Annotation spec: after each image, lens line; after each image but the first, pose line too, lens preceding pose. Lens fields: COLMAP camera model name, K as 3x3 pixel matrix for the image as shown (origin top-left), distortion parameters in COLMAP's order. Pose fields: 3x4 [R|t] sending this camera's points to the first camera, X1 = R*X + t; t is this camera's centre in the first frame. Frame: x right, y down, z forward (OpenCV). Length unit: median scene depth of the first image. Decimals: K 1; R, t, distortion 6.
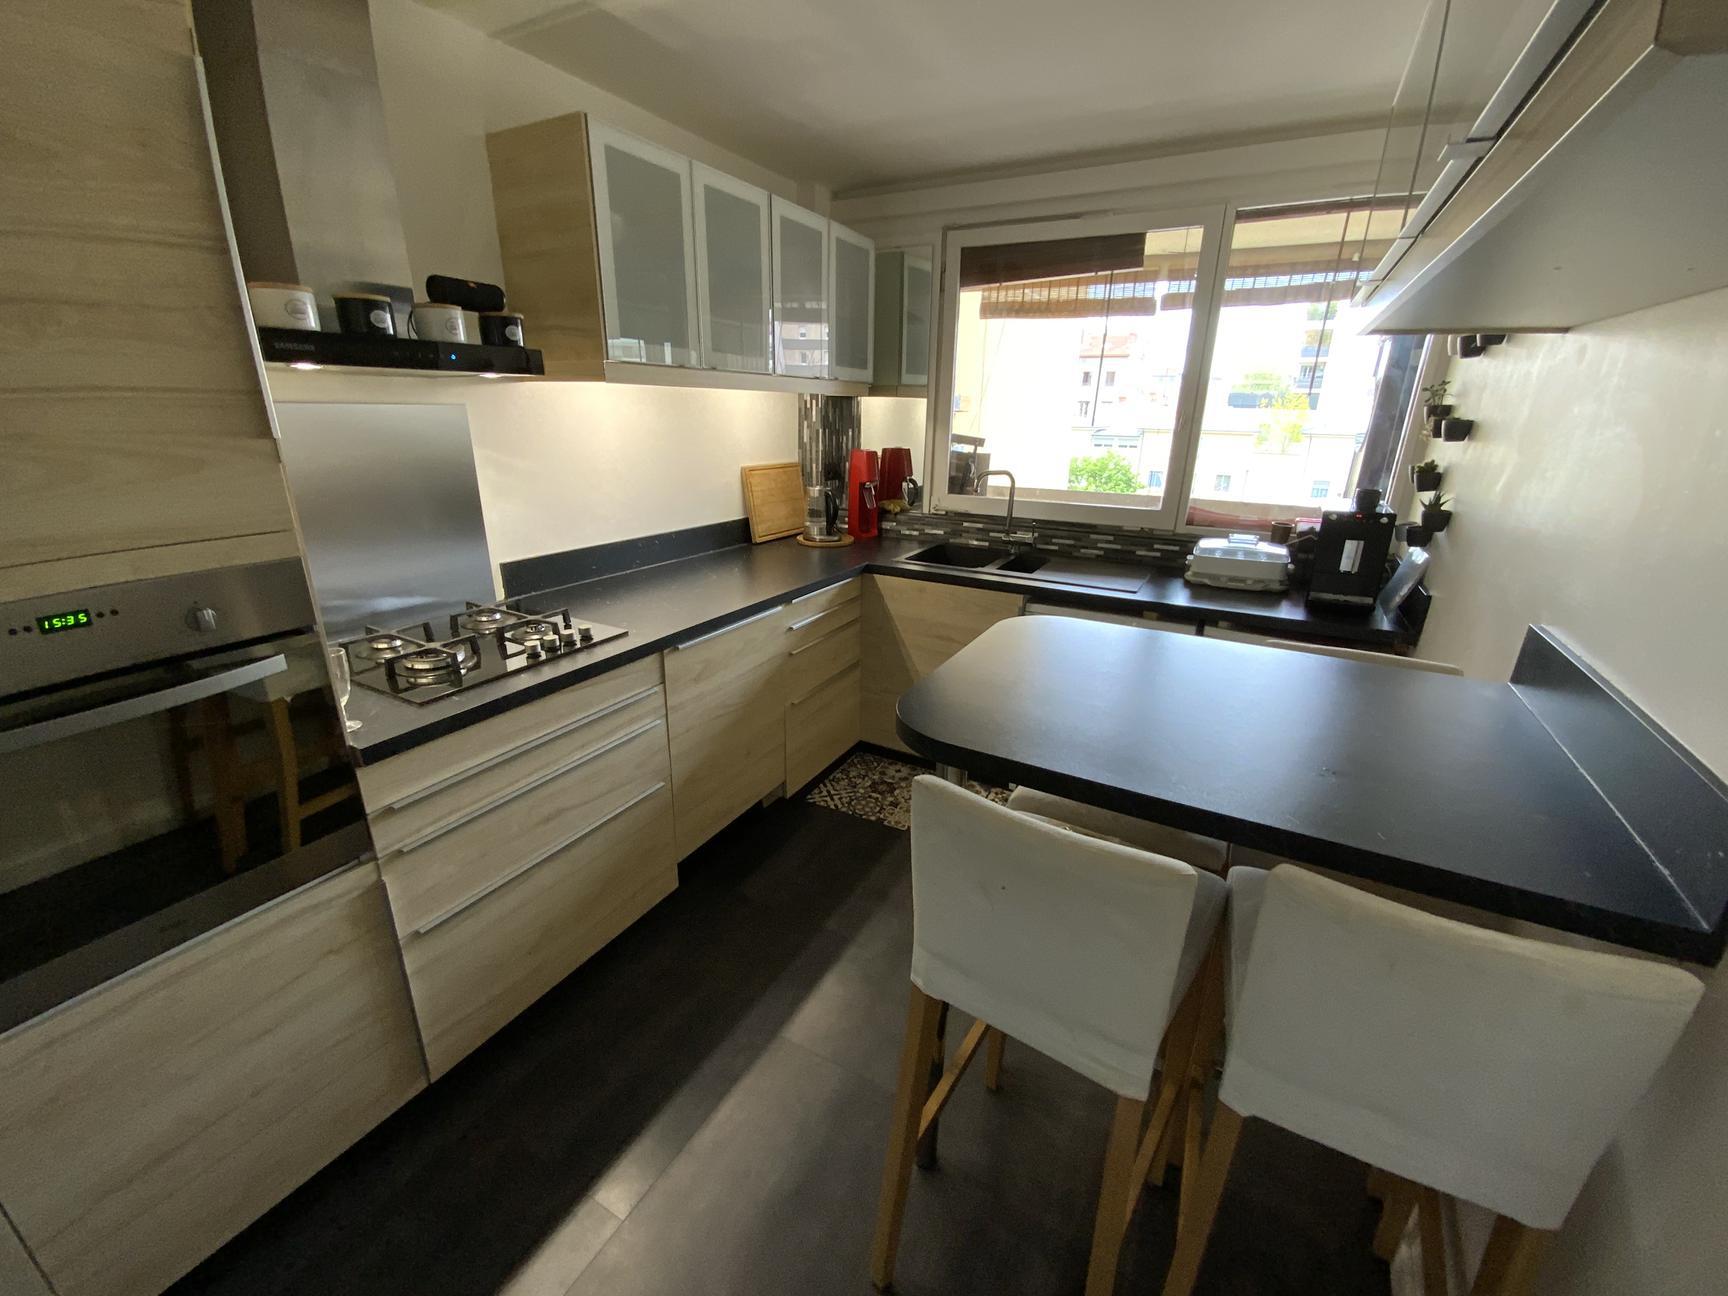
lens RADIAL K [[709.4, 0, 867.0], [0, 709.4, 643.9], [0, 0, 1]] dist [0.019811, -0.001493]
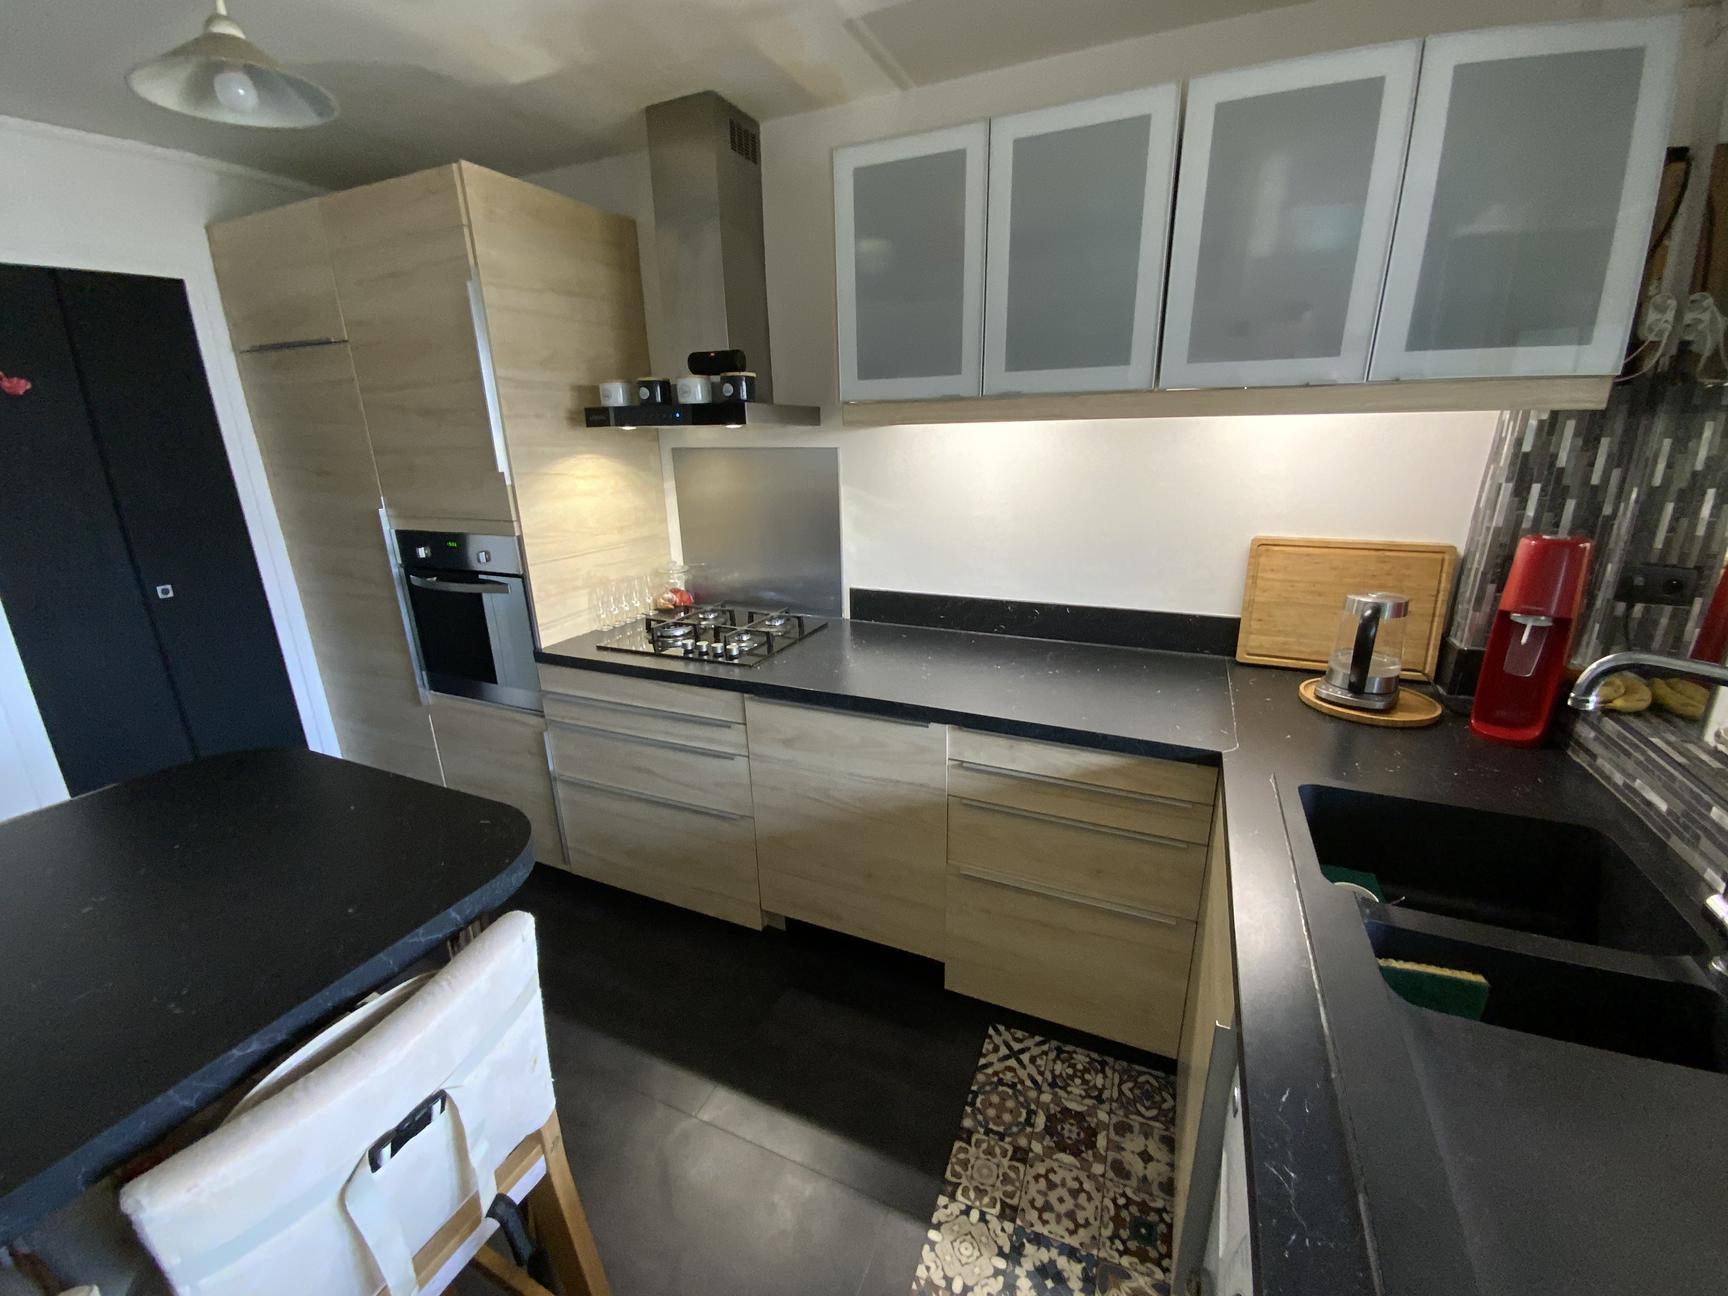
lens RADIAL K [[709.4, 0, 867.1], [0, 709.4, 645.4], [0, 0, 1]] dist [0.019811, -0.001493]
pose [[0.076776, 0.265544, -0.961037, 0.581496], [-0.302559, 0.924636, 0.231315, -0.293771], [0.950034, 0.273011, 0.151333, 0.882020]]
